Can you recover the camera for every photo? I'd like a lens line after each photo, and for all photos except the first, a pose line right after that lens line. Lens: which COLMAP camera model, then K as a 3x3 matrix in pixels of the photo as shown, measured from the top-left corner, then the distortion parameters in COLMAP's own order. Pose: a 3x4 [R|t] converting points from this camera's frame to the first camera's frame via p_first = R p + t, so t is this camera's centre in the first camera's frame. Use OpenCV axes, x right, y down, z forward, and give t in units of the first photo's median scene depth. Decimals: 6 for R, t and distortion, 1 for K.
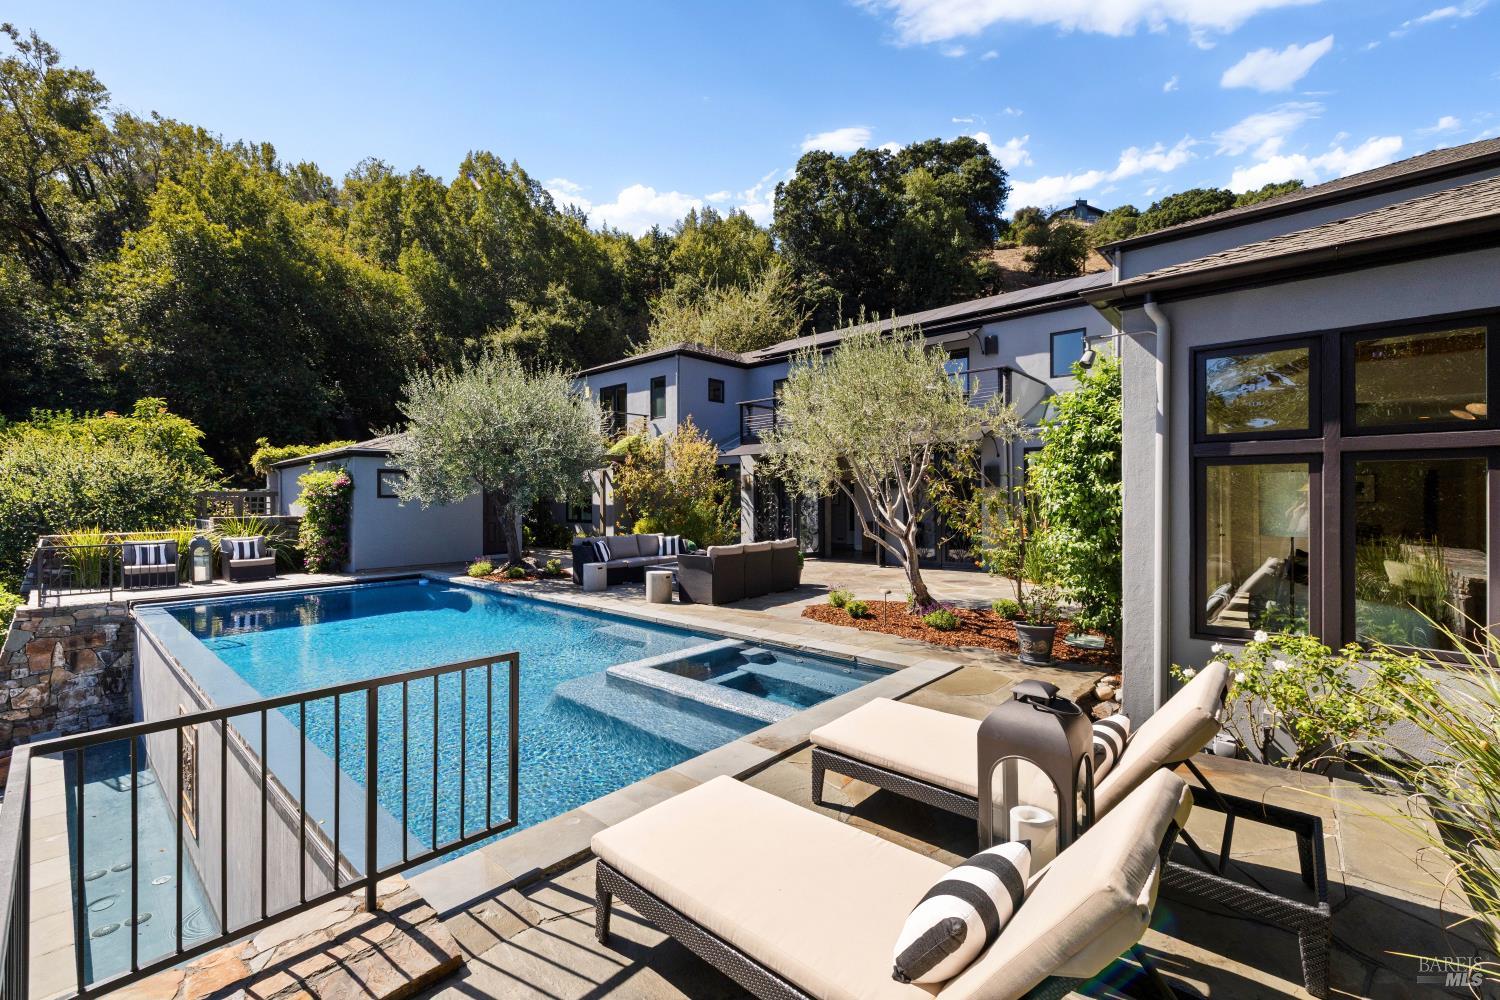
lens RADIAL K [[627.6, 0, 738.8], [0, 627.6, 509.5], [0, 0, 1]] dist [0.000800, -0.004756]
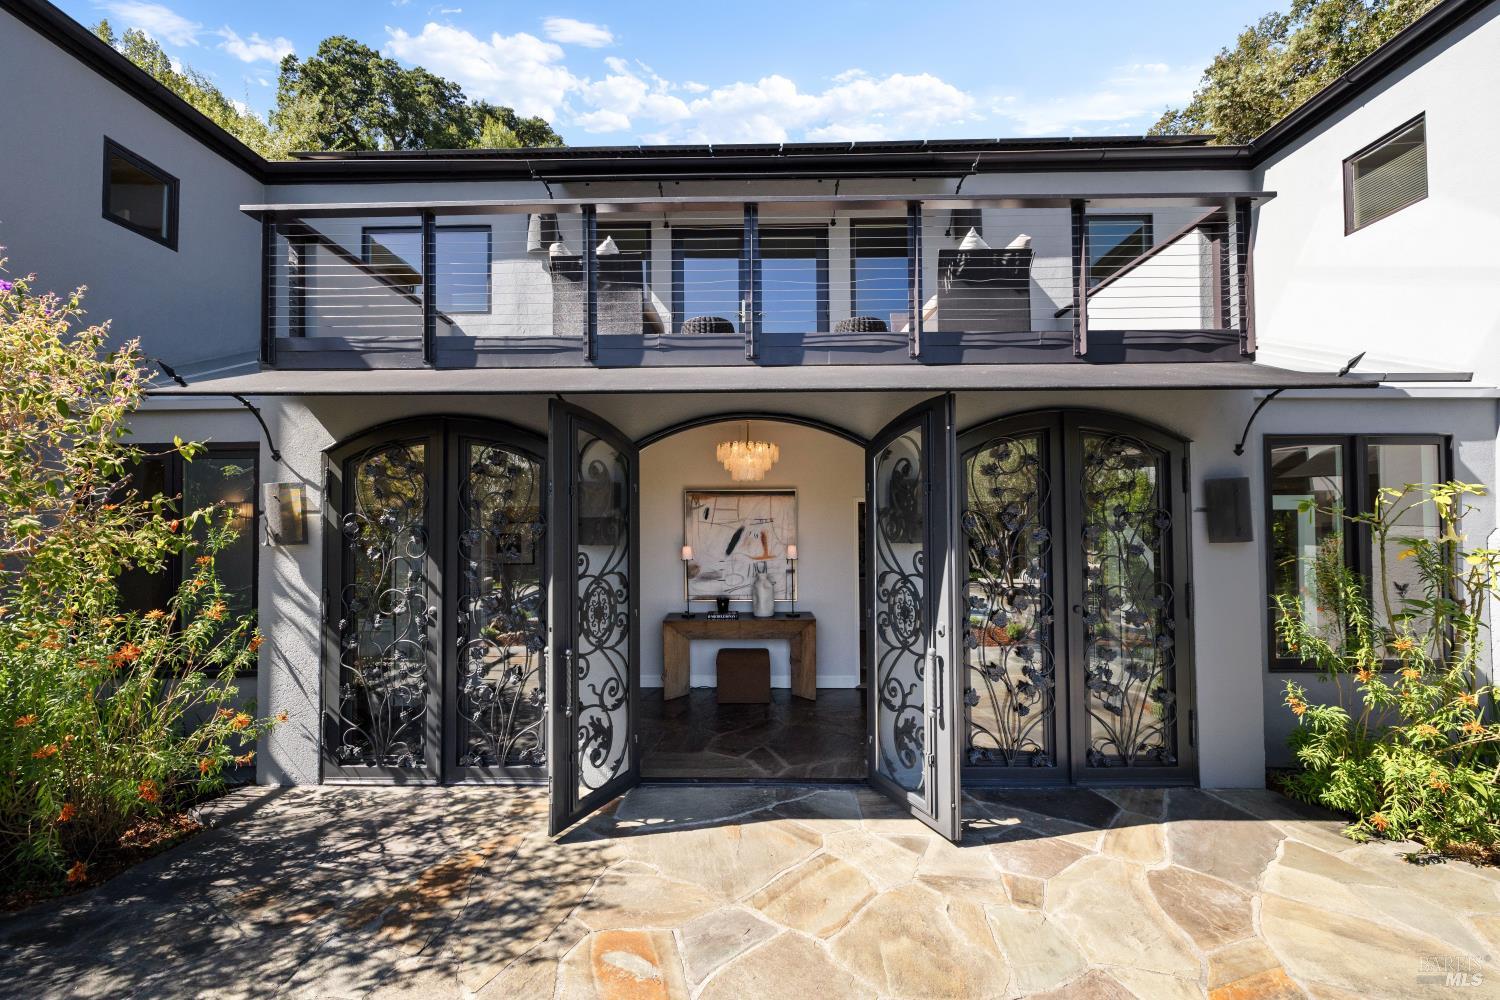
lens RADIAL K [[627.6, 0, 738.8], [0, 627.6, 509.5], [0, 0, 1]] dist [0.000800, -0.004756]
pose [[0.756941, 0.003444, 0.653474, -0.015769], [0.024294, 0.999147, -0.033406, -0.032637], [-0.653032, 0.041162, 0.756211, 0.683233]]
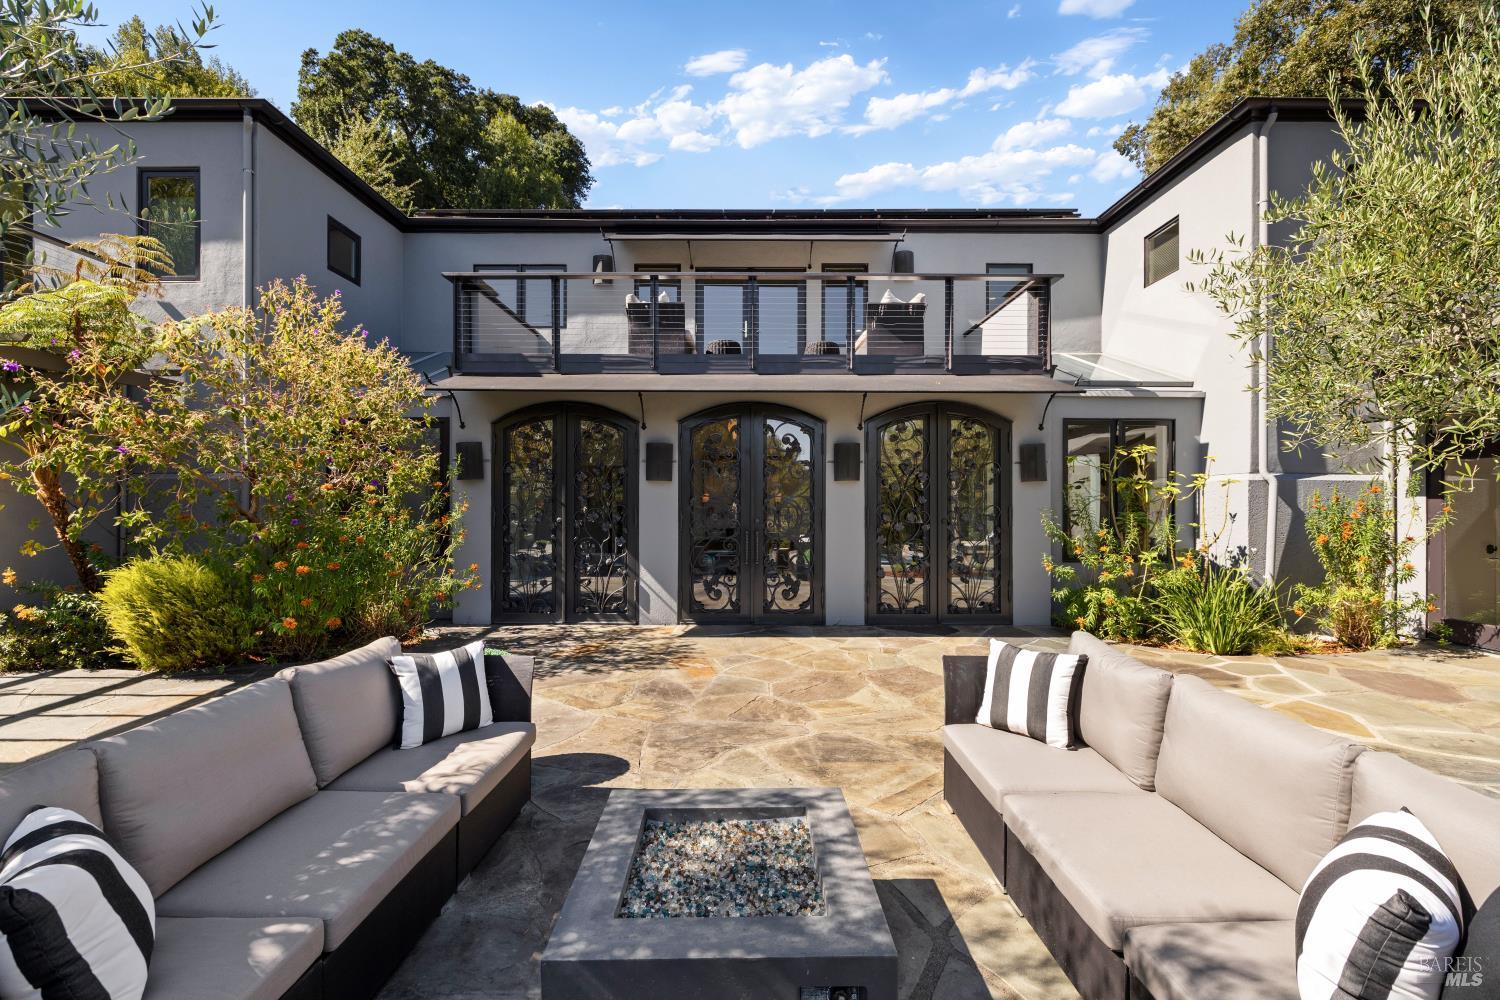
lens RADIAL K [[636.1, 0, 750.0], [0, 636.1, 500.0], [0, 0, 1]] dist [0.000733, 0.000266]
pose [[0.741873, 0.002608, 0.670535, -0.136643], [0.018169, 0.999547, -0.023990, -0.003659], [-0.670294, 0.029980, 0.741490, 0.552496]]
